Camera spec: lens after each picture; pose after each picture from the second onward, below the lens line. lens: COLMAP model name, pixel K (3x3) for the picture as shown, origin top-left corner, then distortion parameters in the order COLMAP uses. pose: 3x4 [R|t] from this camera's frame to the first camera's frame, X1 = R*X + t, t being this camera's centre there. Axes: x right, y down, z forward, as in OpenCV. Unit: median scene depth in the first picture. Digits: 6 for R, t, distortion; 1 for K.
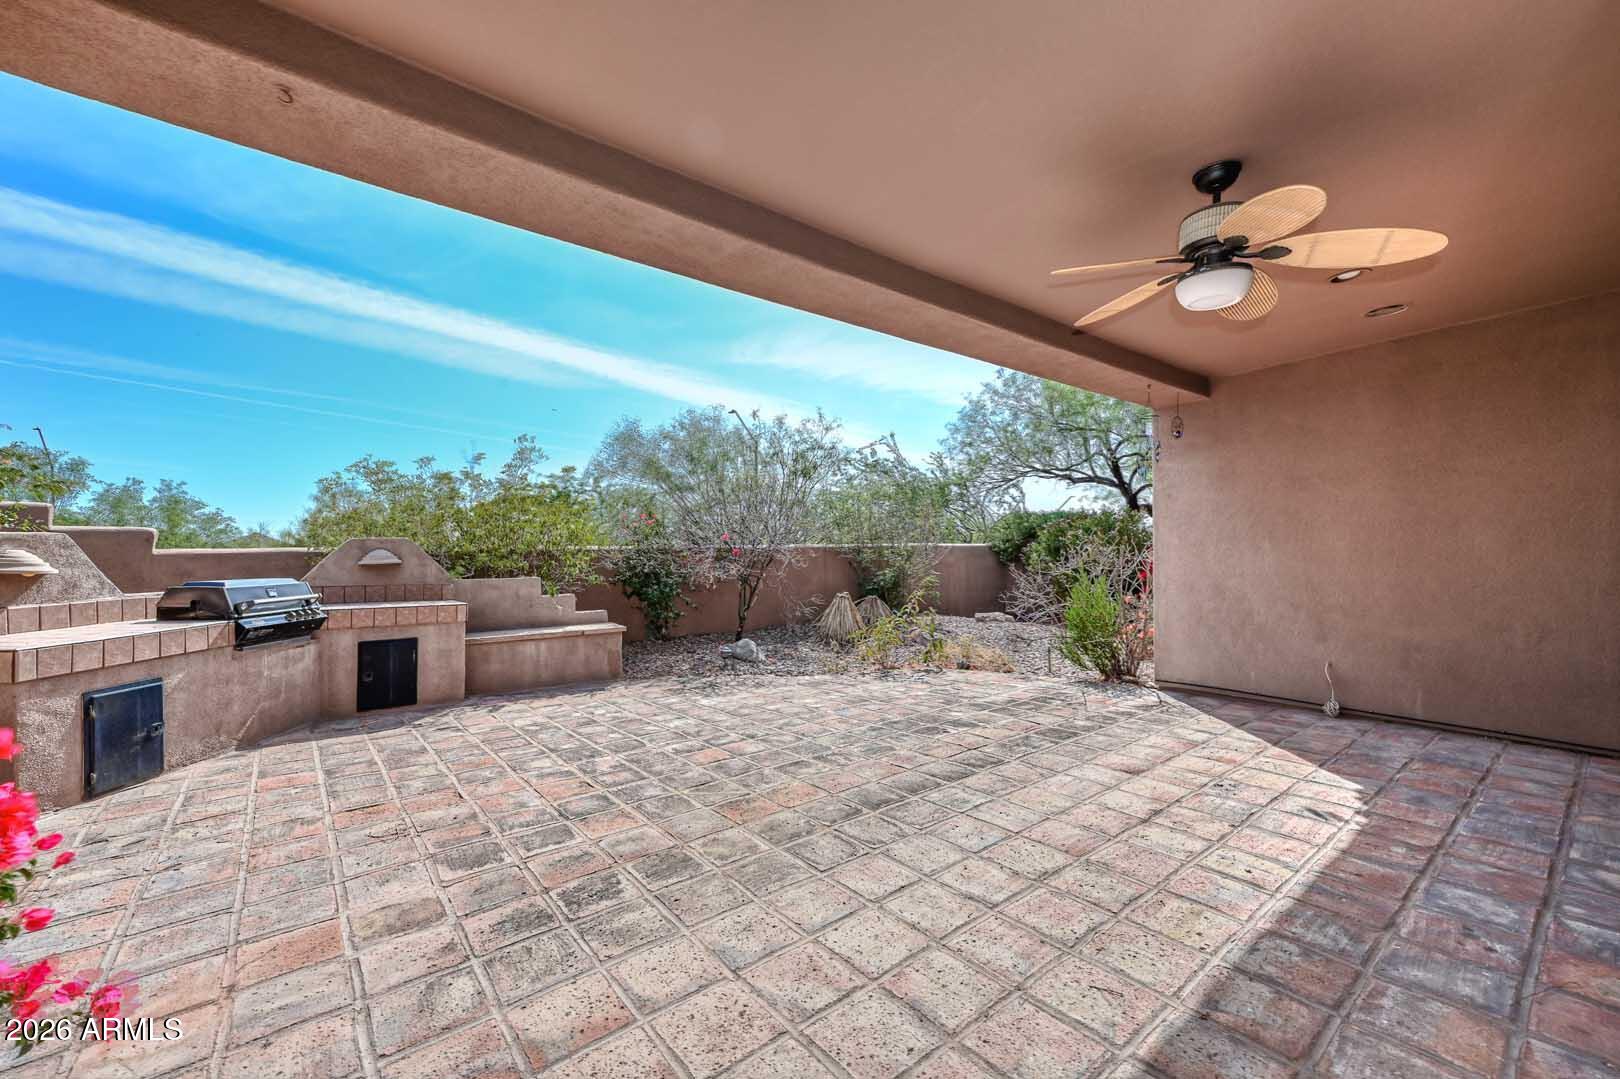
lens RADIAL K [[652.1, 0, 811.3], [0, 652.1, 546.8], [0, 0, 1]] dist [0.022408, 0.000944]
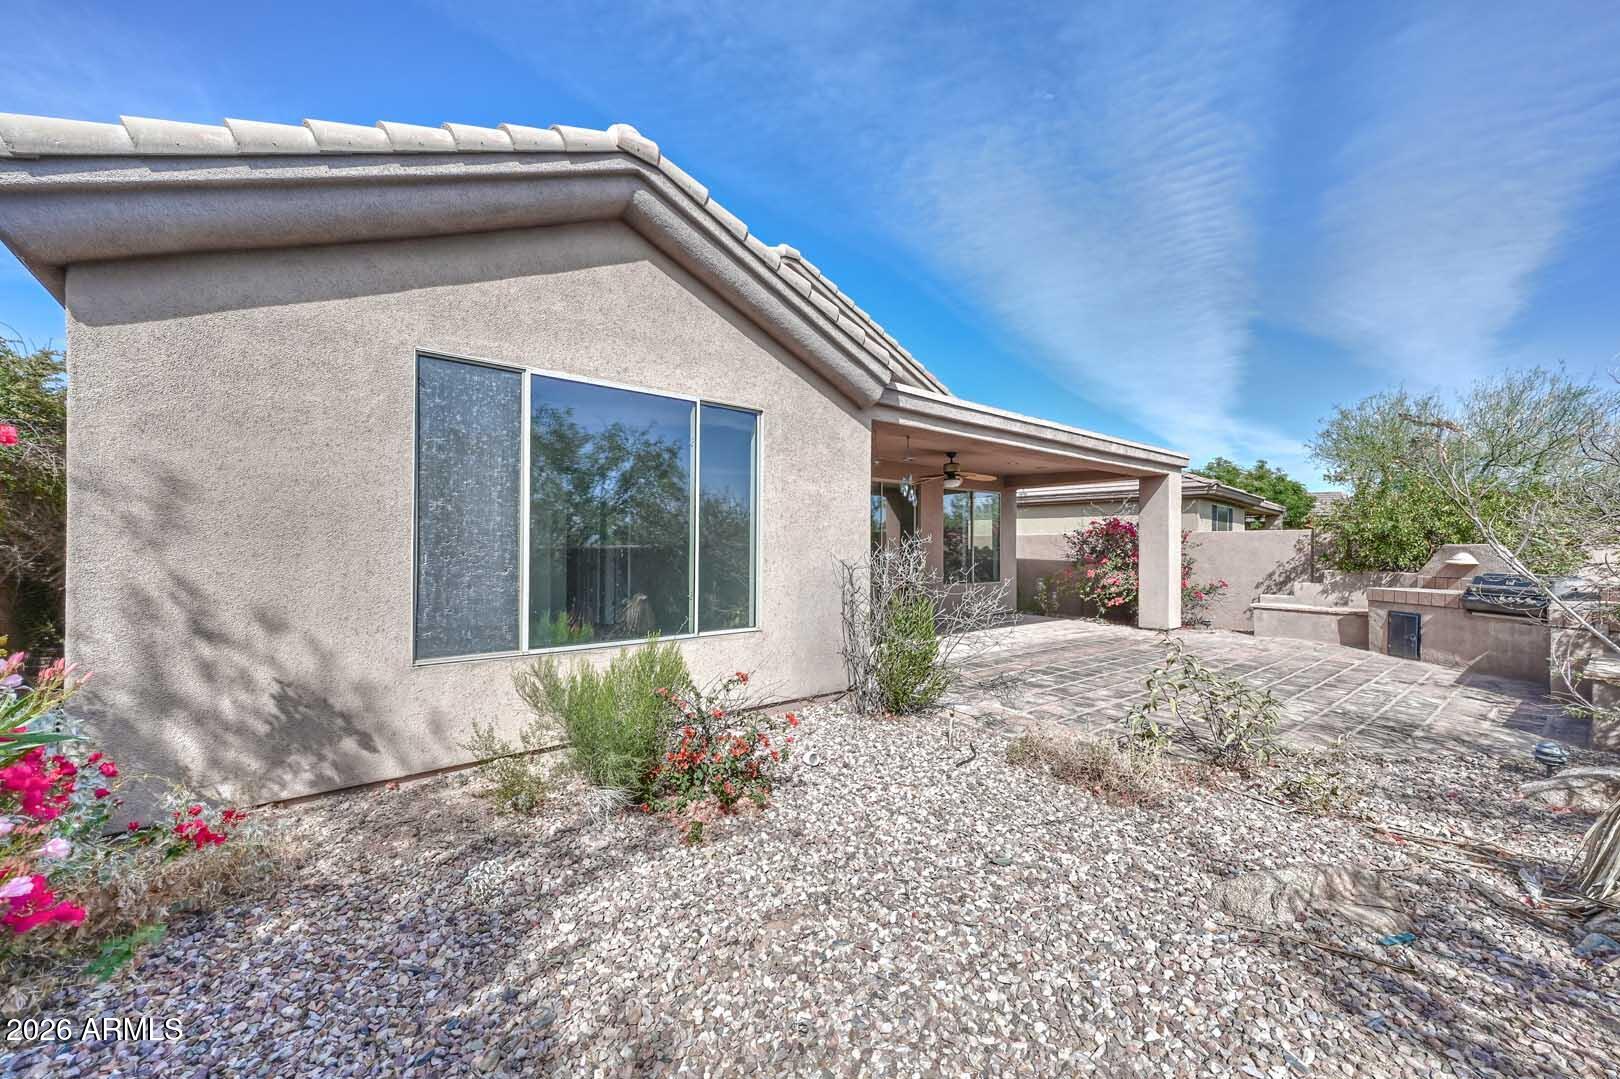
lens RADIAL K [[652.1, 0, 800.9], [0, 652.1, 541.5], [0, 0, 1]] dist [0.022408, 0.000944]
pose [[-0.999978, -0.001676, 0.006359, 0.731803], [-0.001733, 0.999959, -0.008883, -0.006187], [-0.006344, -0.008894, -0.999940, 2.421601]]
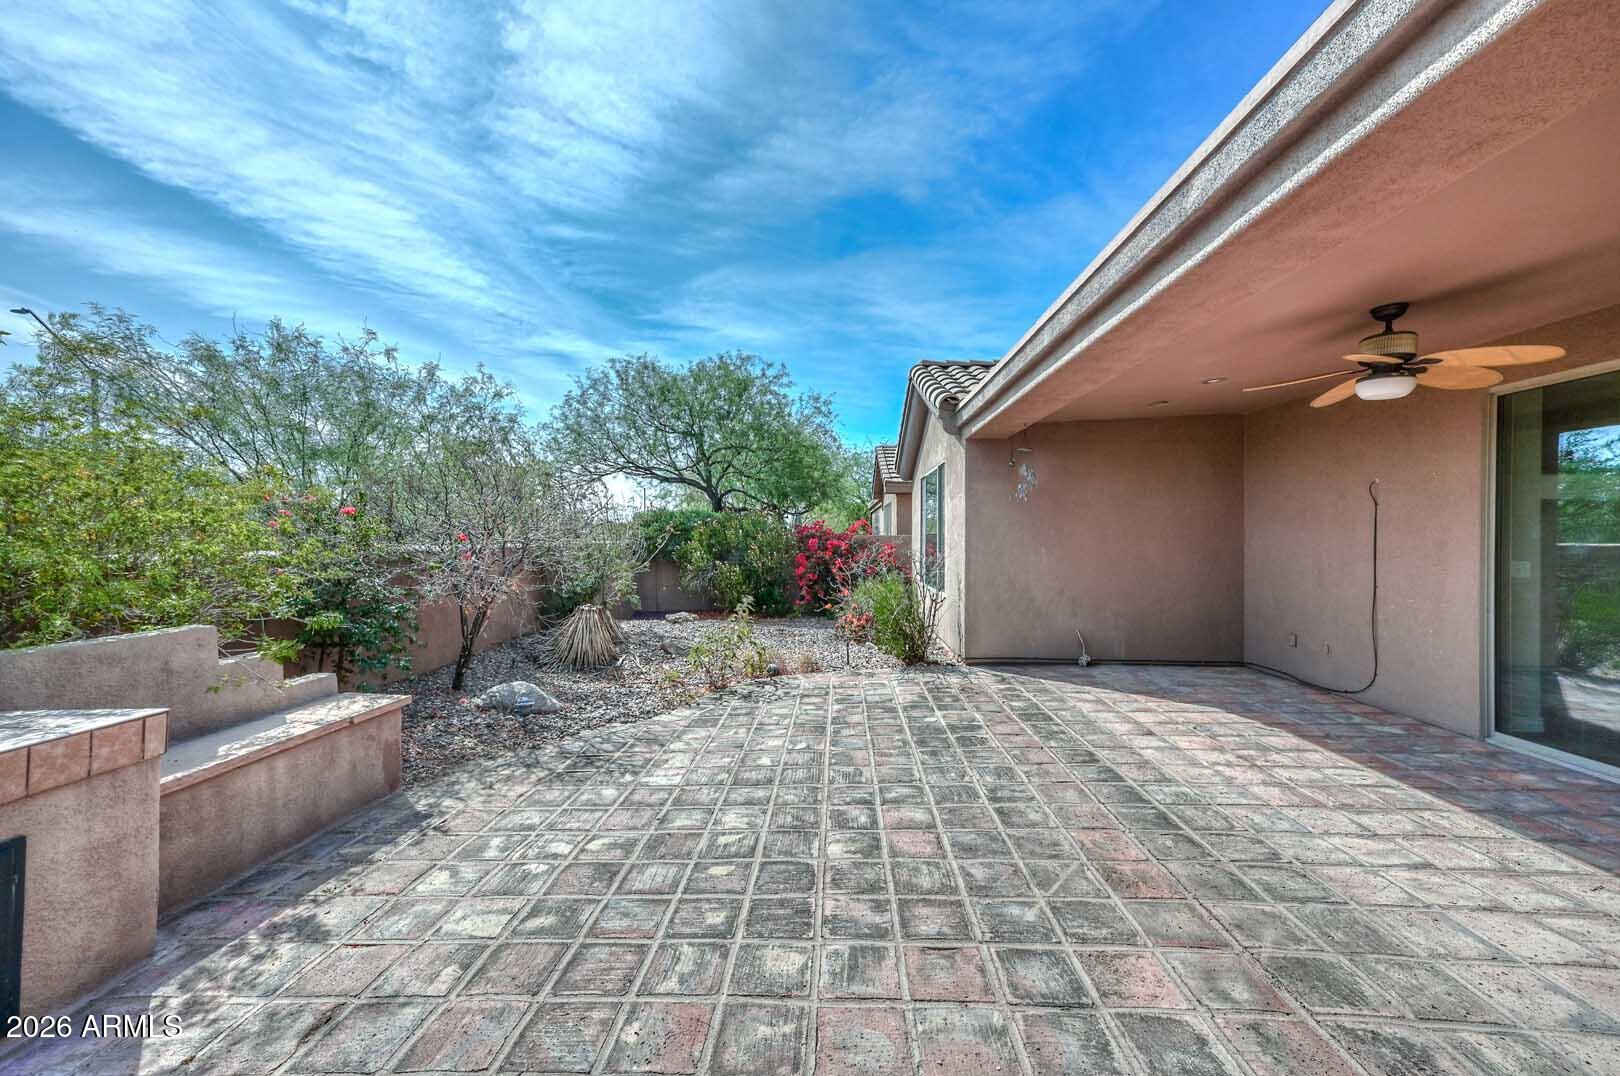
lens RADIAL K [[621.5, 0, 818.4], [0, 621.5, 545.4], [0, 0, 1]] dist [0.023431, 0.000682]
pose [[0.662009, -0.002609, 0.749491, -0.654964], [-0.005875, 0.999945, 0.008669, -0.024391], [-0.749473, -0.010142, 0.661958, 0.518304]]
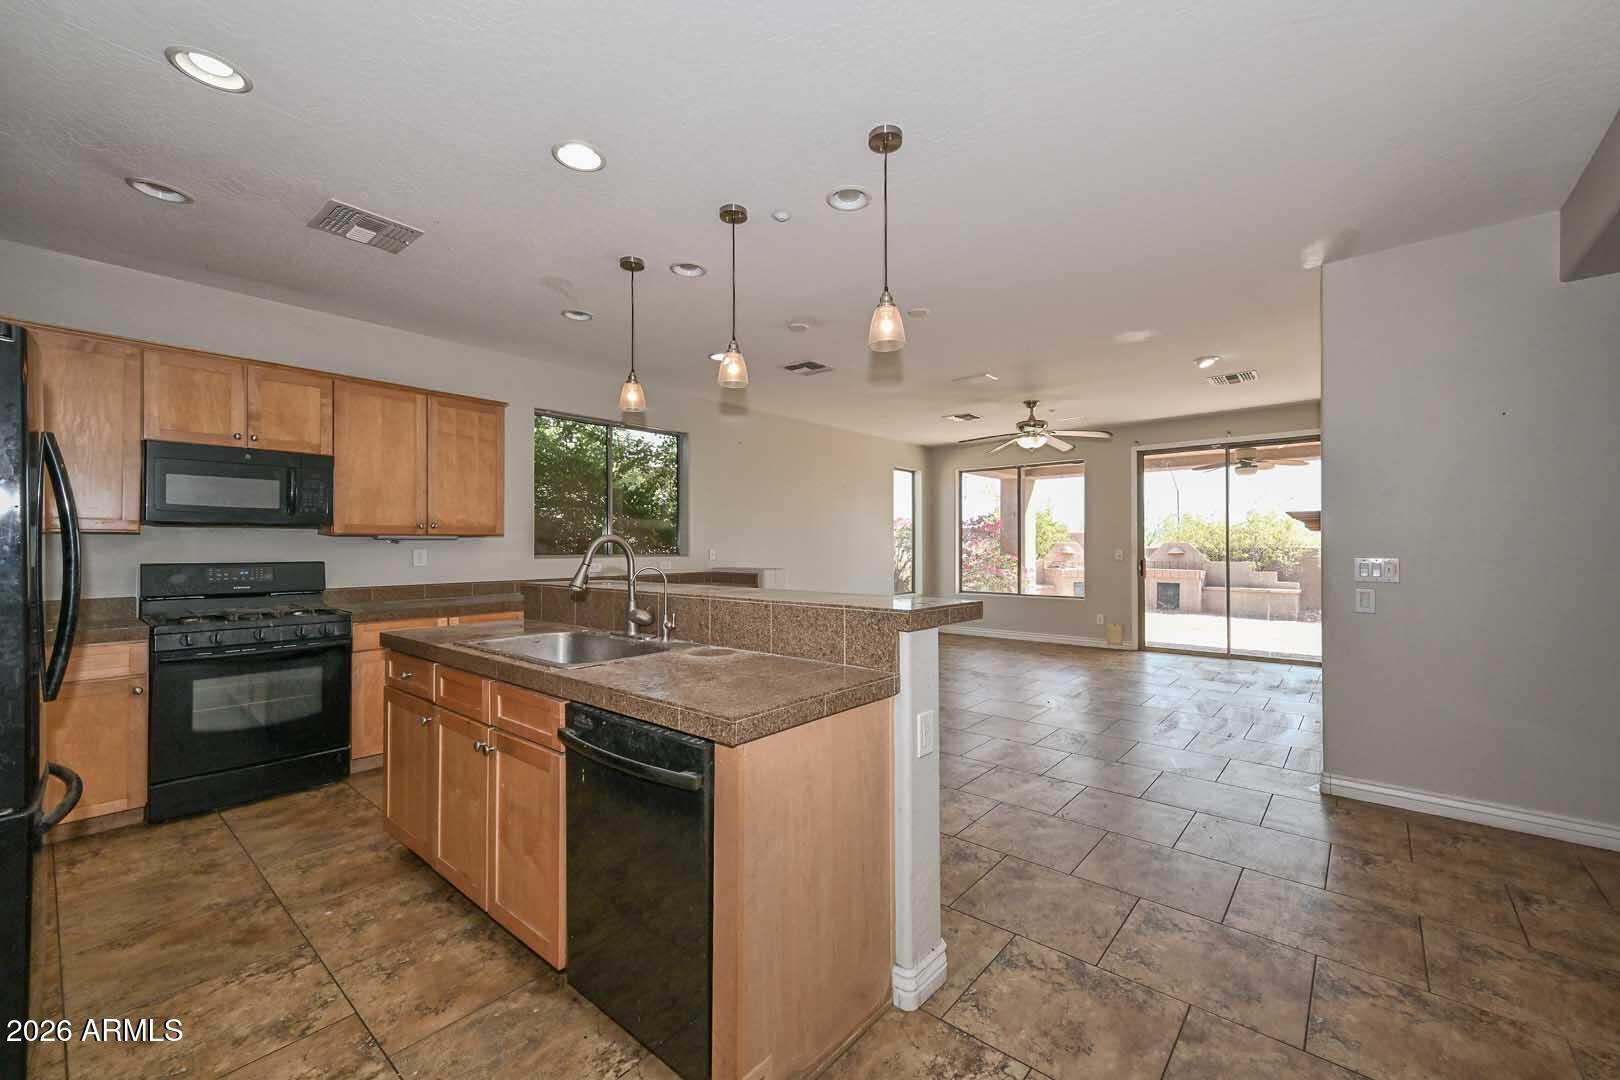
lens RADIAL K [[666.7, 0, 805.3], [0, 666.7, 545.2], [0, 0, 1]] dist [0.008840, 0.001368]
pose [[0.159068, 0.003958, -0.987260, 1.873693], [0.002345, 0.999988, 0.004387, -0.021838], [0.987265, -0.003013, 0.159057, -0.887648]]
